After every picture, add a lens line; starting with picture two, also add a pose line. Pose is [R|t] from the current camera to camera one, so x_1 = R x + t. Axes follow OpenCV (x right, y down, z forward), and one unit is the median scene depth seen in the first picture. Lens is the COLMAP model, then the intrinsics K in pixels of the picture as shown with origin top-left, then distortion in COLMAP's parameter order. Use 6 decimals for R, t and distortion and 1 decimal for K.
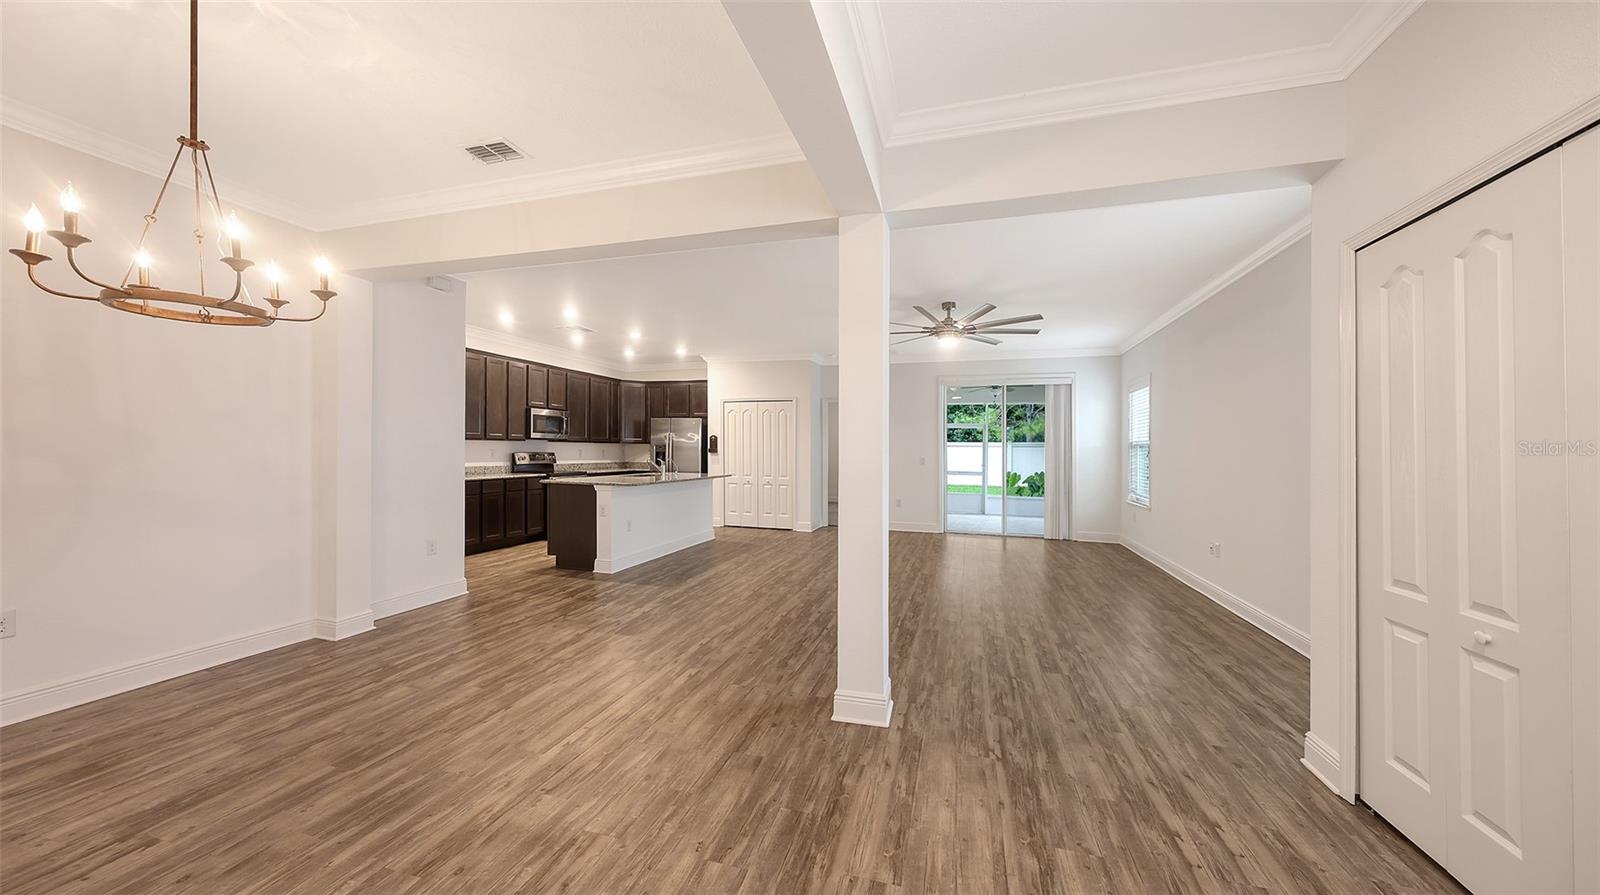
lens RADIAL K [[543.2, 0, 800.0], [0, 543.2, 447.5], [0, 0, 1]] dist [-0.000346, -0.000034]
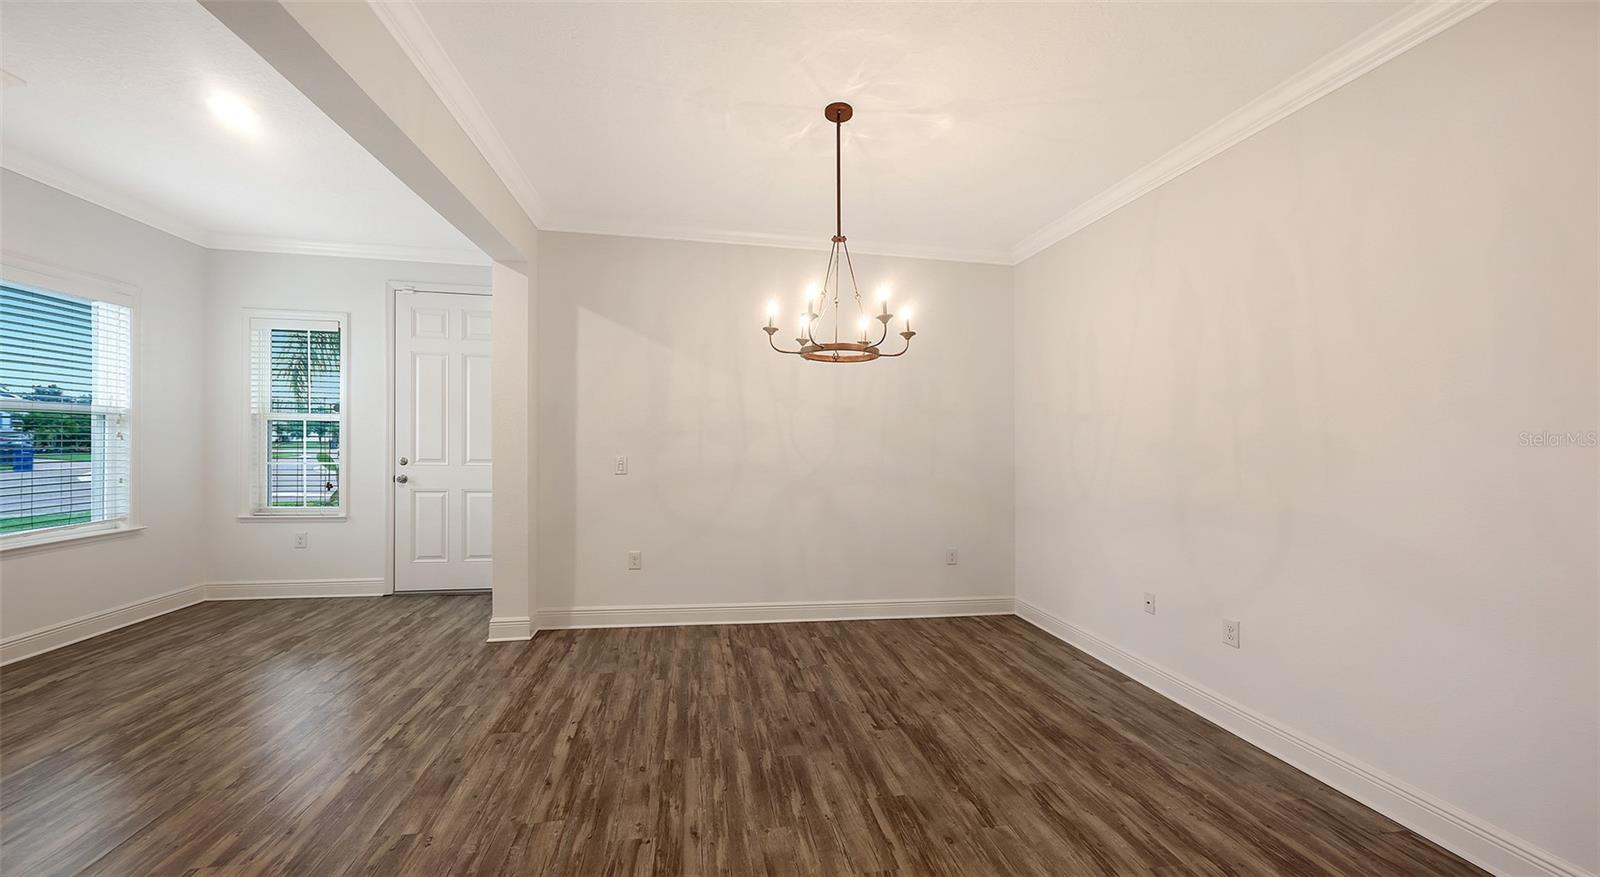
lens RADIAL K [[508.2, 0, 766.3], [0, 508.2, 437.8], [0, 0, 1]] dist [0.000247, 0.000000]
pose [[-0.894378, -0.034781, -0.445957, -0.164033], [-0.027755, 0.999366, -0.022279, -0.005185], [0.446449, -0.007548, -0.894777, 1.168844]]
